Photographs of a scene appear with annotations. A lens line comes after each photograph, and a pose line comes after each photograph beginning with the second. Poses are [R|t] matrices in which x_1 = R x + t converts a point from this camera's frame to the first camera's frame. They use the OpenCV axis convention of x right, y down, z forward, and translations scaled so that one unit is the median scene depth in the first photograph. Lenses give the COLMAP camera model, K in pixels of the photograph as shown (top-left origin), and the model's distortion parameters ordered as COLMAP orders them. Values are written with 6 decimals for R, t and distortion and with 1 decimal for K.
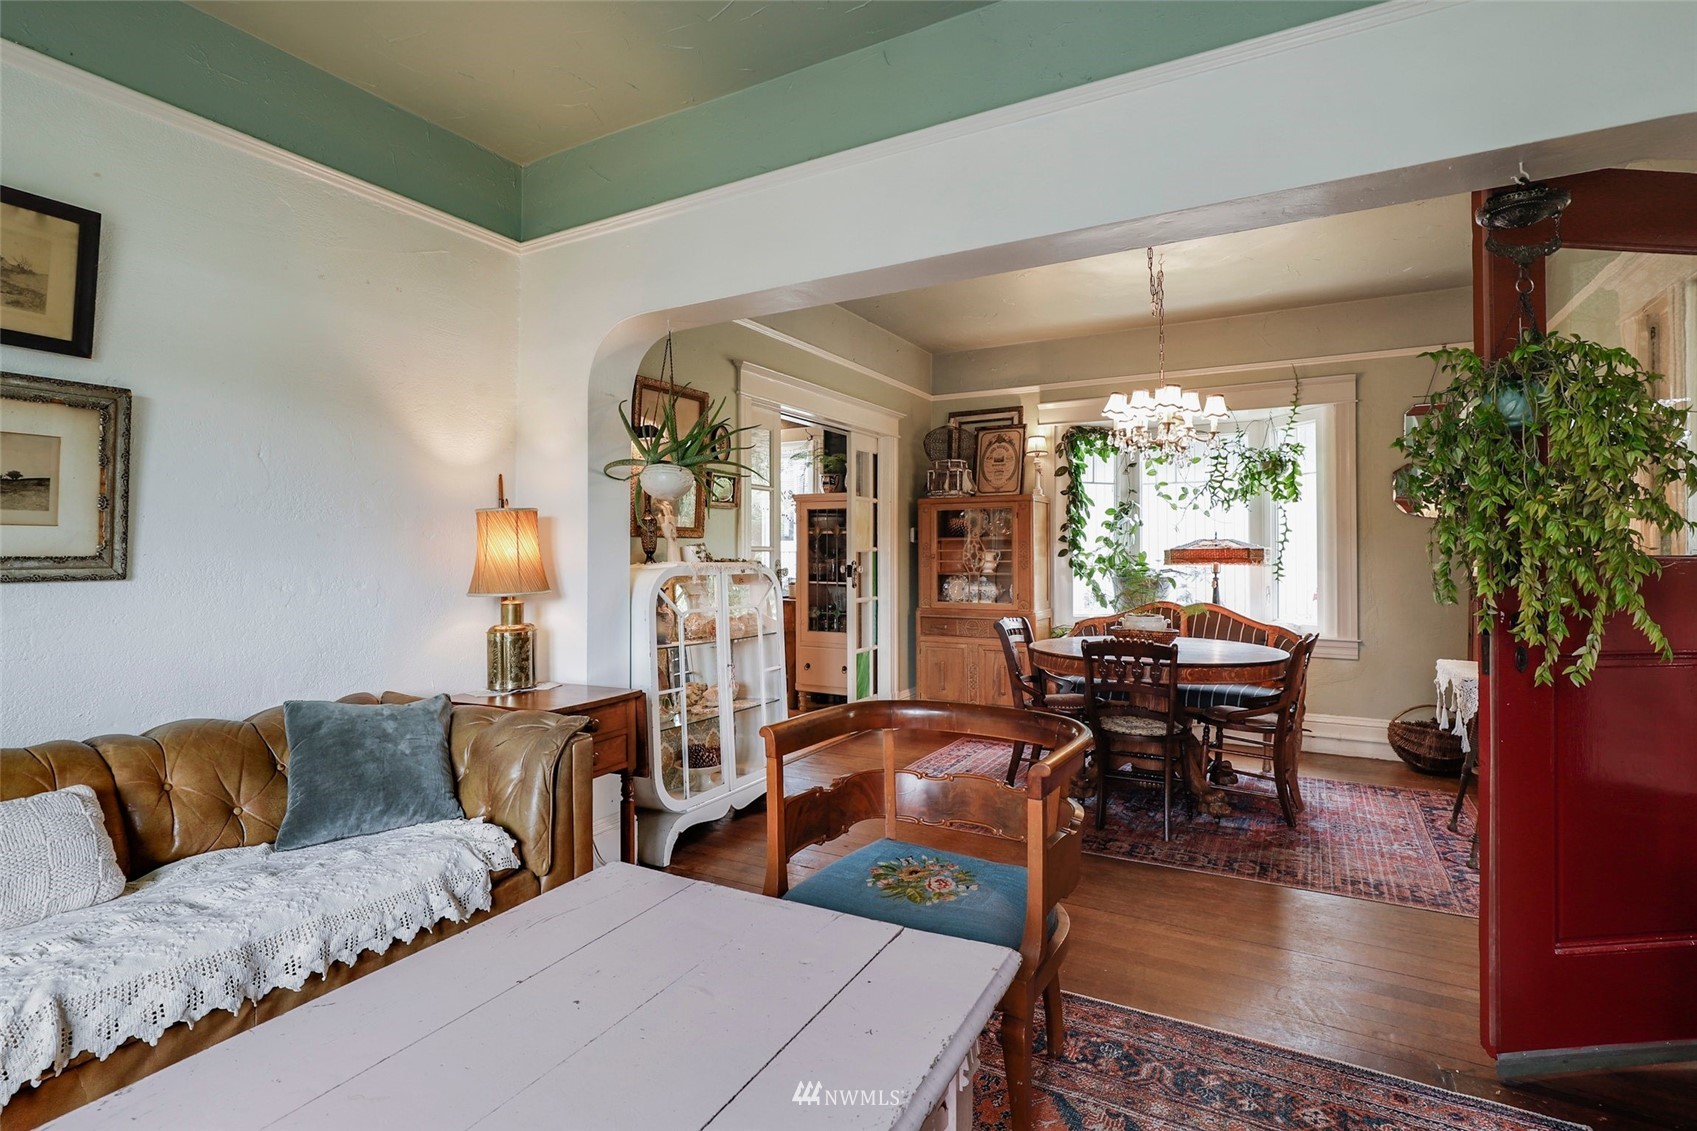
lens RADIAL K [[839.2, 0, 844.5], [0, 839.2, 526.0], [0, 0, 1]] dist [-0.003446, -0.000524]
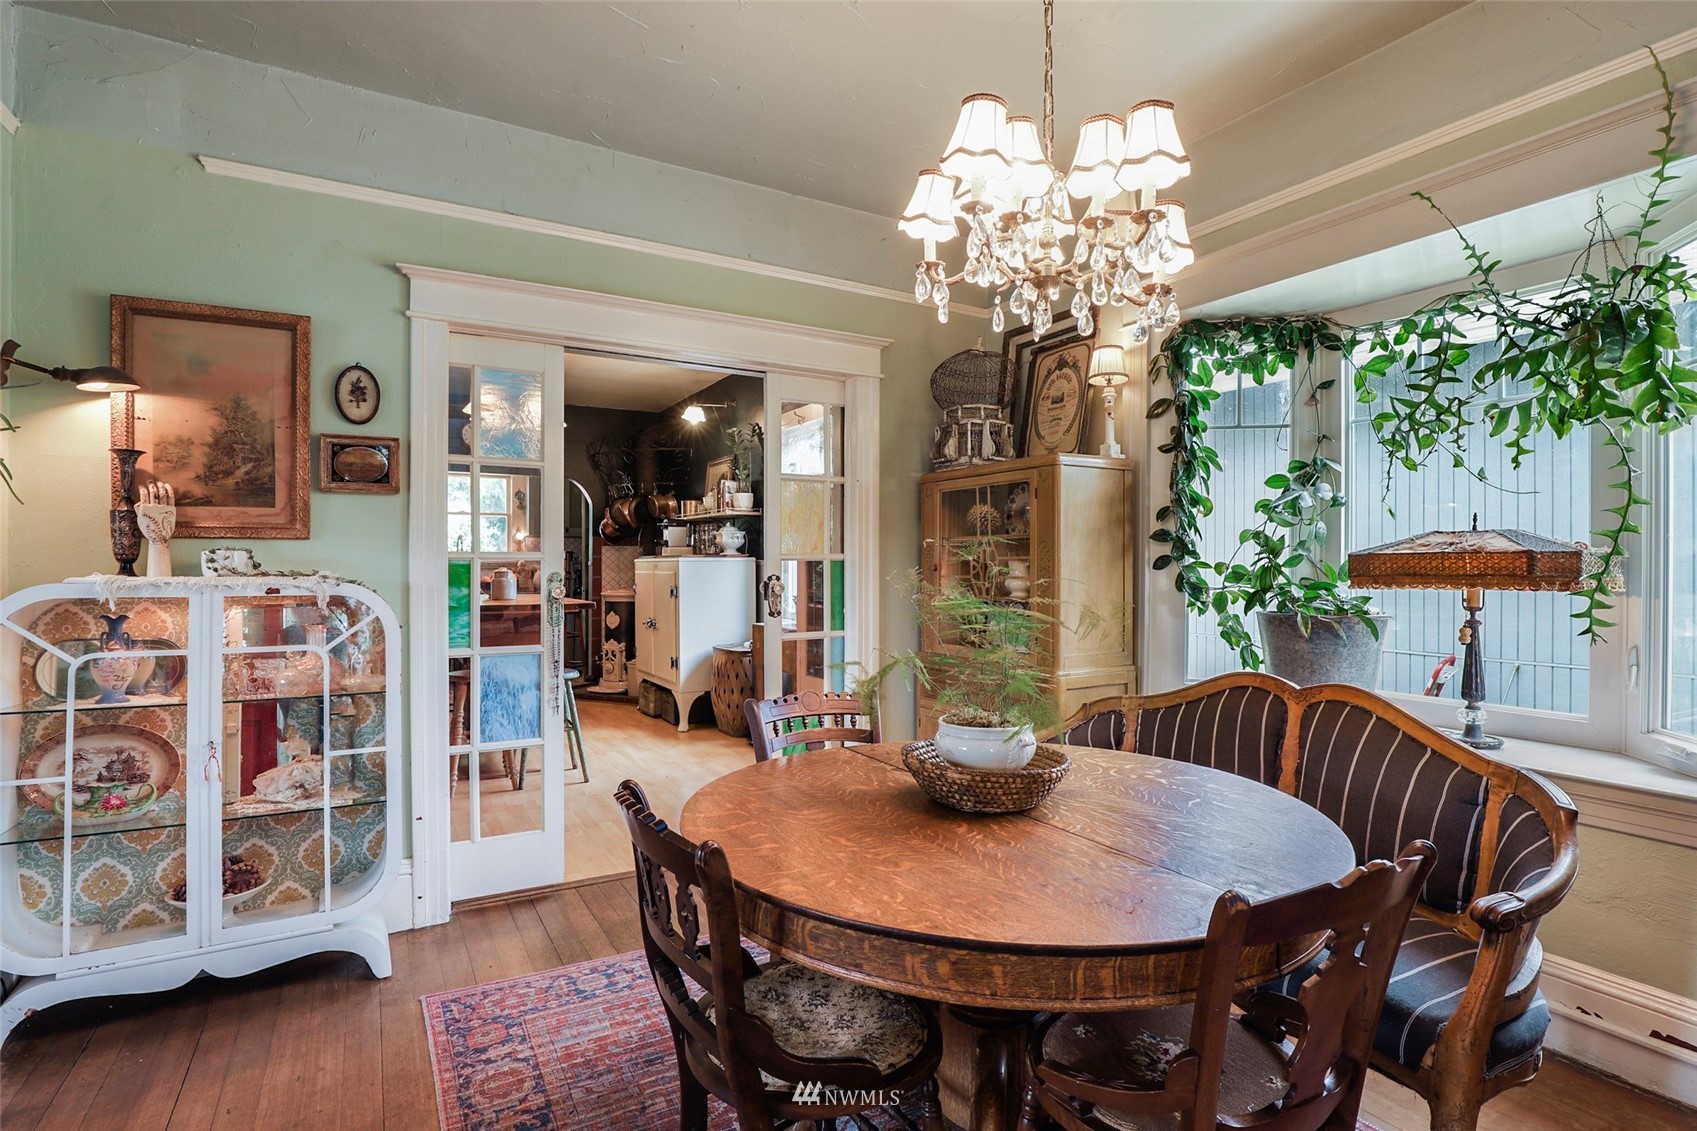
lens RADIAL K [[843.9, 0, 848.5], [0, 843.9, 565.5], [0, 0, 1]] dist [-0.014865, 0.000598]
pose [[0.867091, 0.002105, -0.498145, 0.353463], [0.015781, 0.999373, 0.031693, 0.013906], [0.497900, -0.035342, 0.866514, 0.438044]]
